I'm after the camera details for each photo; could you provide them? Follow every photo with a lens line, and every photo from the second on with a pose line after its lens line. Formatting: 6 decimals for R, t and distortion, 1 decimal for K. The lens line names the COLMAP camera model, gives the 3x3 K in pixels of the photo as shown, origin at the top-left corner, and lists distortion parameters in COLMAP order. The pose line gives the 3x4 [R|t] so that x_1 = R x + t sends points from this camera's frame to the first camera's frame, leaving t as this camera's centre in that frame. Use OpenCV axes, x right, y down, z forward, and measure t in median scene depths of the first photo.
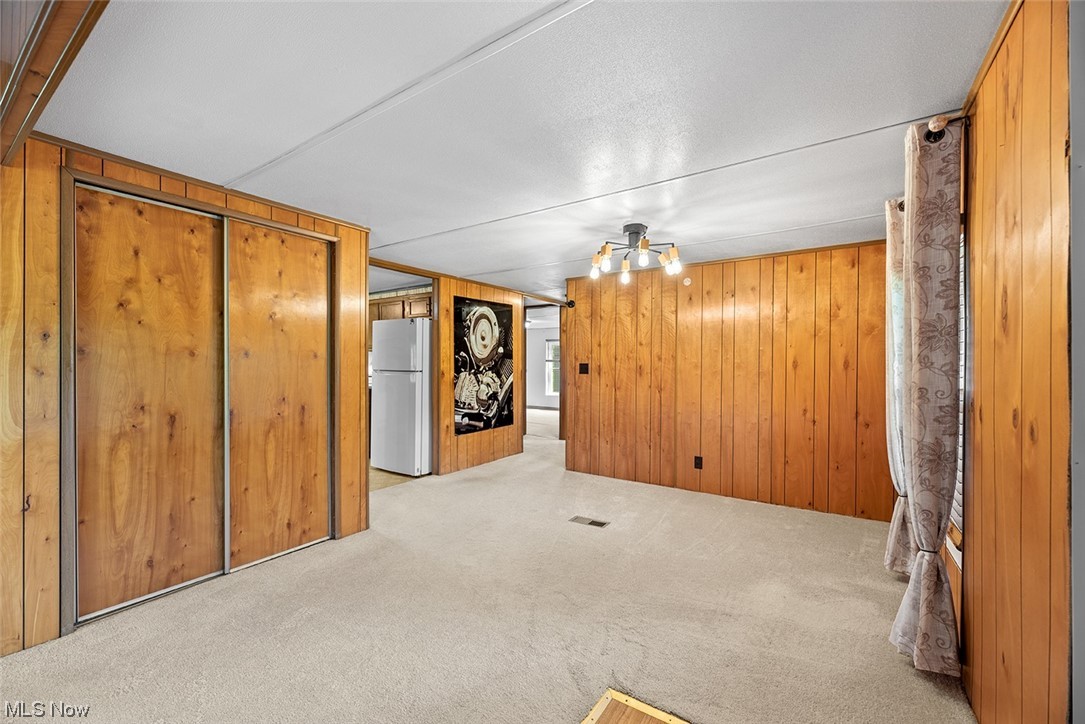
lens RADIAL K [[439.6, 0, 547.2], [0, 439.6, 364.1], [0, 0, 1]] dist [0.000884, -0.001299]
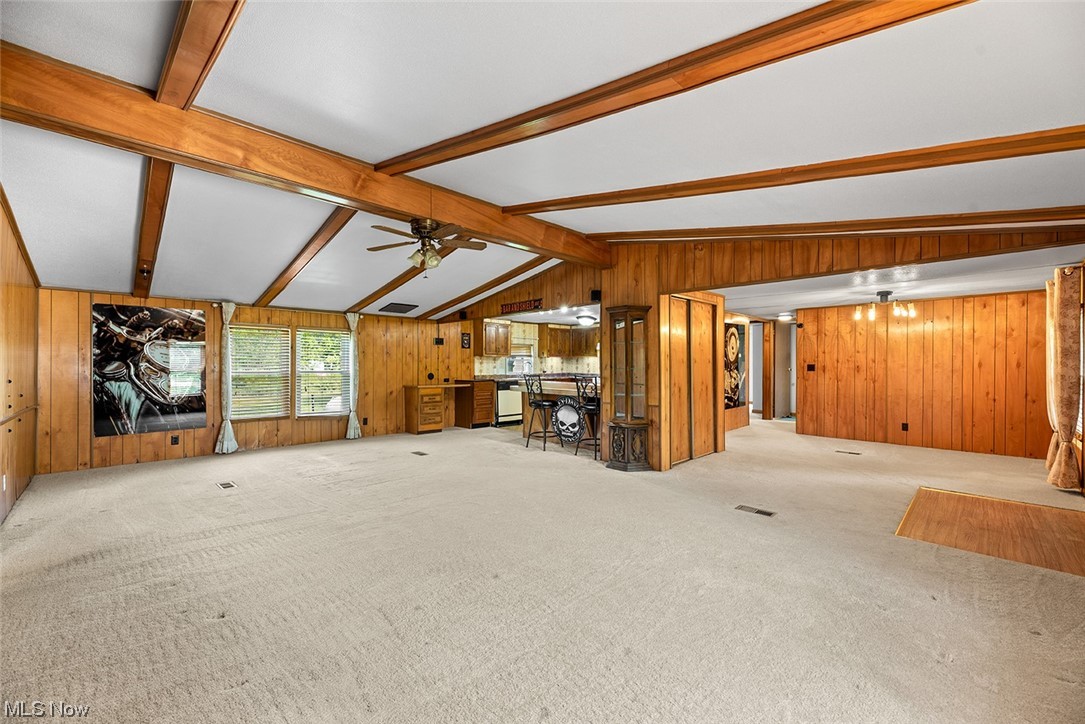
lens RADIAL K [[439.6, 0, 543.2], [0, 439.6, 364.4], [0, 0, 1]] dist [0.000884, -0.001299]
pose [[0.978882, -0.003353, -0.204400, -0.590381], [0.003613, 0.999993, 0.000899, -0.007067], [0.204395, -0.001618, 0.978887, -0.792572]]
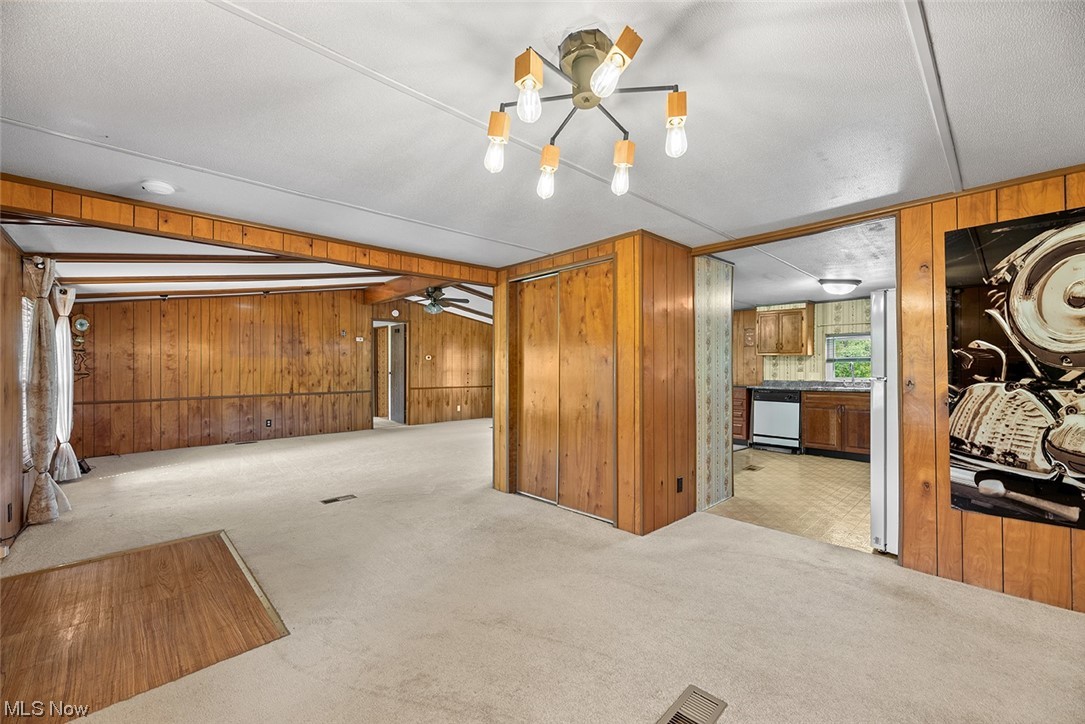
lens RADIAL K [[439.6, 0, 542.3], [0, 439.6, 366.7], [0, 0, 1]] dist [0.000884, -0.001299]
pose [[-0.227919, -0.005510, -0.973665, 0.443194], [0.003417, 0.999973, -0.006459, 0.002567], [0.973674, -0.004800, -0.227894, 0.749501]]
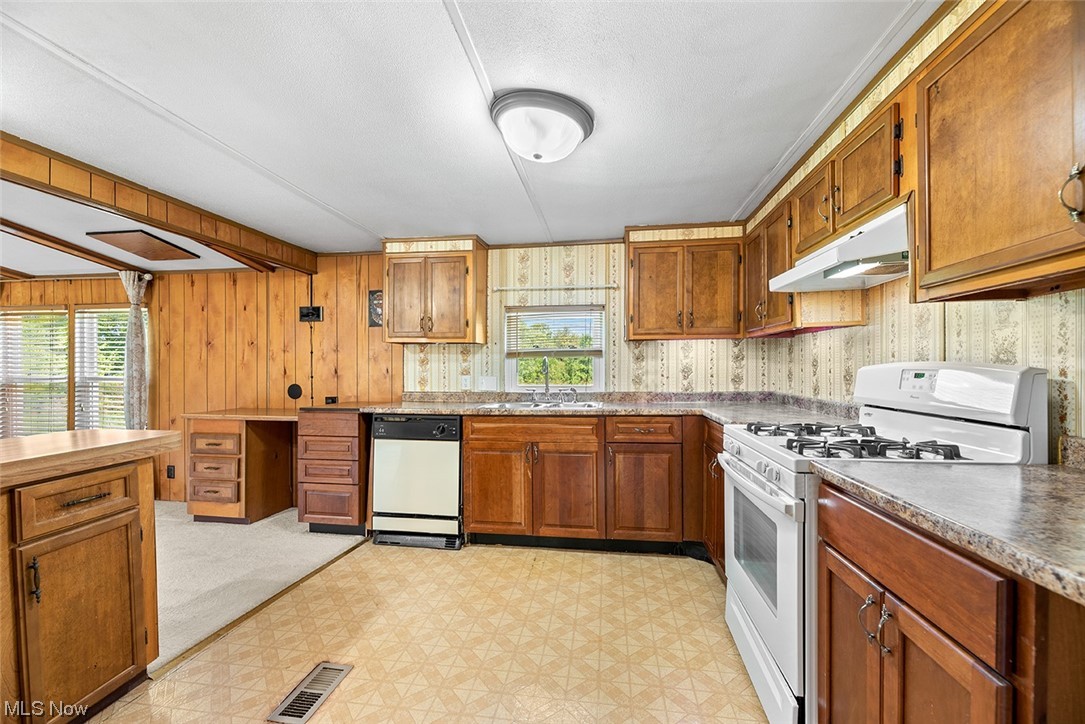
lens RADIAL K [[439.6, 0, 546.3], [0, 439.6, 371.6], [0, 0, 1]] dist [0.000884, -0.001299]
pose [[0.426176, 0.003895, -0.904632, -0.451354], [0.006490, 0.999952, 0.007362, 0.002117], [0.904617, -0.009008, 0.426131, 1.064488]]
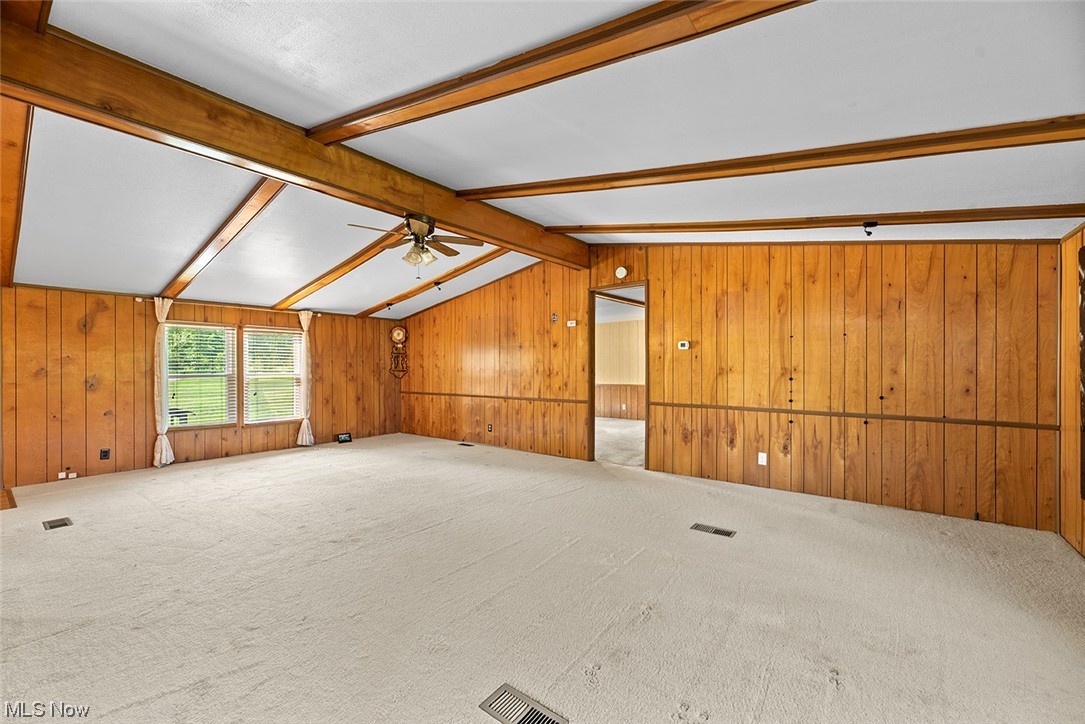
lens RADIAL K [[439.6, 0, 538.9], [0, 439.6, 369.7], [0, 0, 1]] dist [0.000884, -0.001299]
pose [[-0.996232, 0.000924, 0.086723, -1.290345], [0.001481, 0.999979, 0.006359, -0.004479], [-0.086715, 0.006463, -0.996212, 0.834420]]
